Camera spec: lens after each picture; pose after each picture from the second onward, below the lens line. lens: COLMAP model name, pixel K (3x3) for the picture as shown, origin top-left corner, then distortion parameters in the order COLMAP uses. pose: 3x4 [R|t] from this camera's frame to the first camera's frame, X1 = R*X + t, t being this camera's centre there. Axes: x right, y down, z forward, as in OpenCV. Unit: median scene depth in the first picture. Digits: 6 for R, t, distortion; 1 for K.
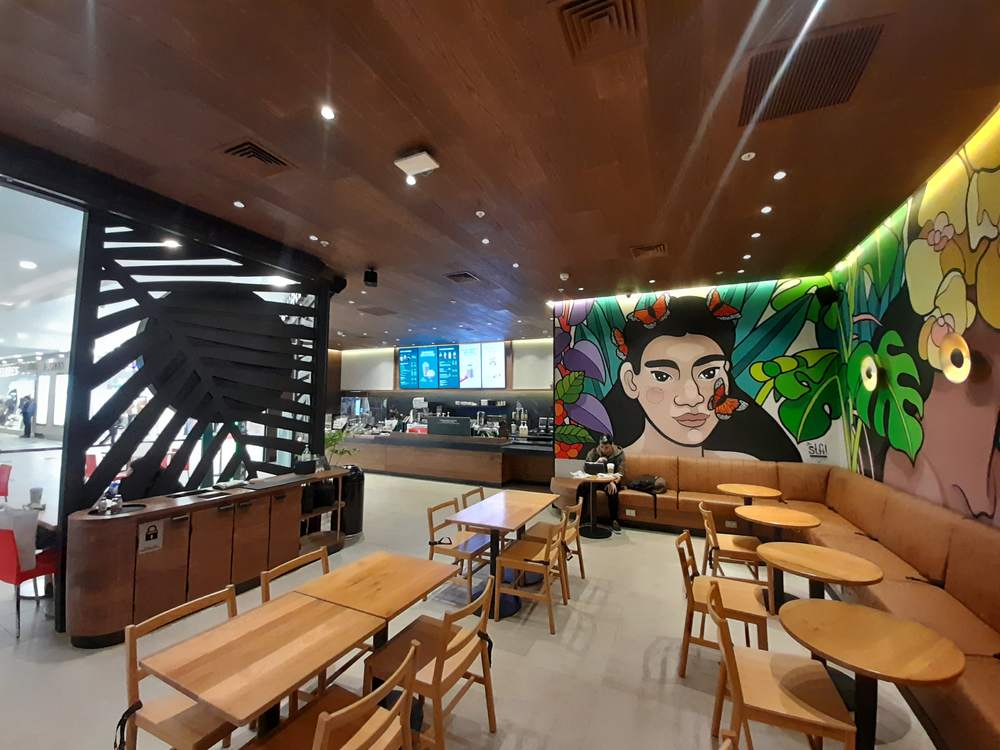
lens RADIAL K [[392.1, 0, 510.0], [0, 392.1, 378.4], [0, 0, 1]] dist [0.008438, -0.009601]
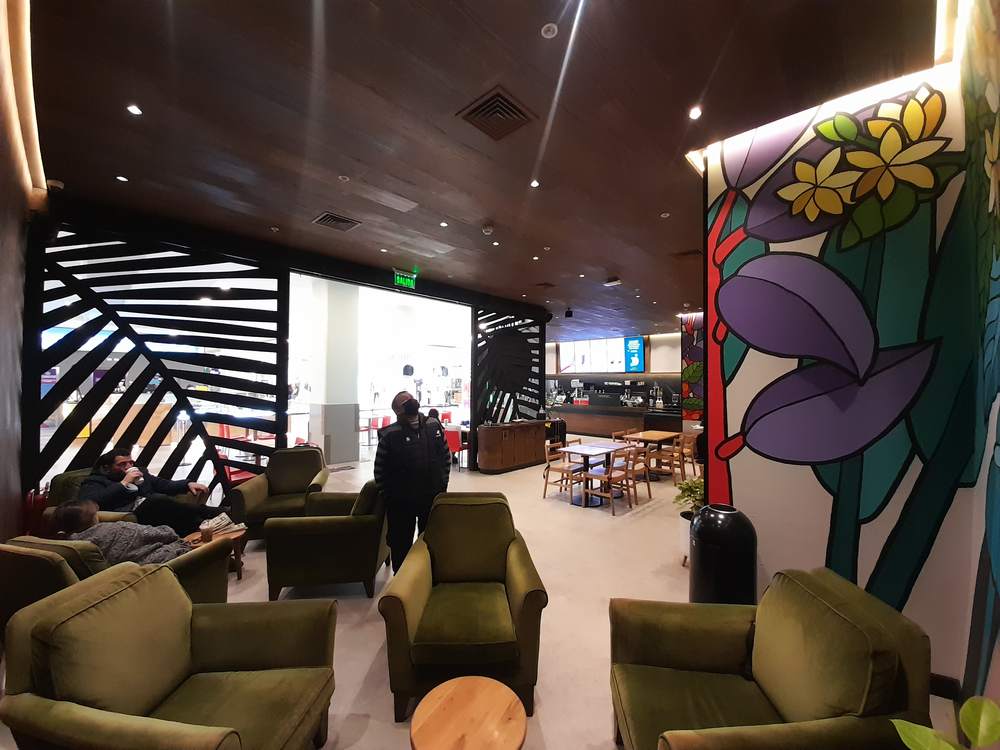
lens RADIAL K [[392.1, 0, 510.0], [0, 392.1, 378.4], [0, 0, 1]] dist [0.008438, -0.009601]
pose [[0.947108, -0.009976, -0.320761, -0.018357], [0.025696, 0.998665, 0.044814, -0.026415], [0.319885, -0.050686, 0.946100, -0.431609]]
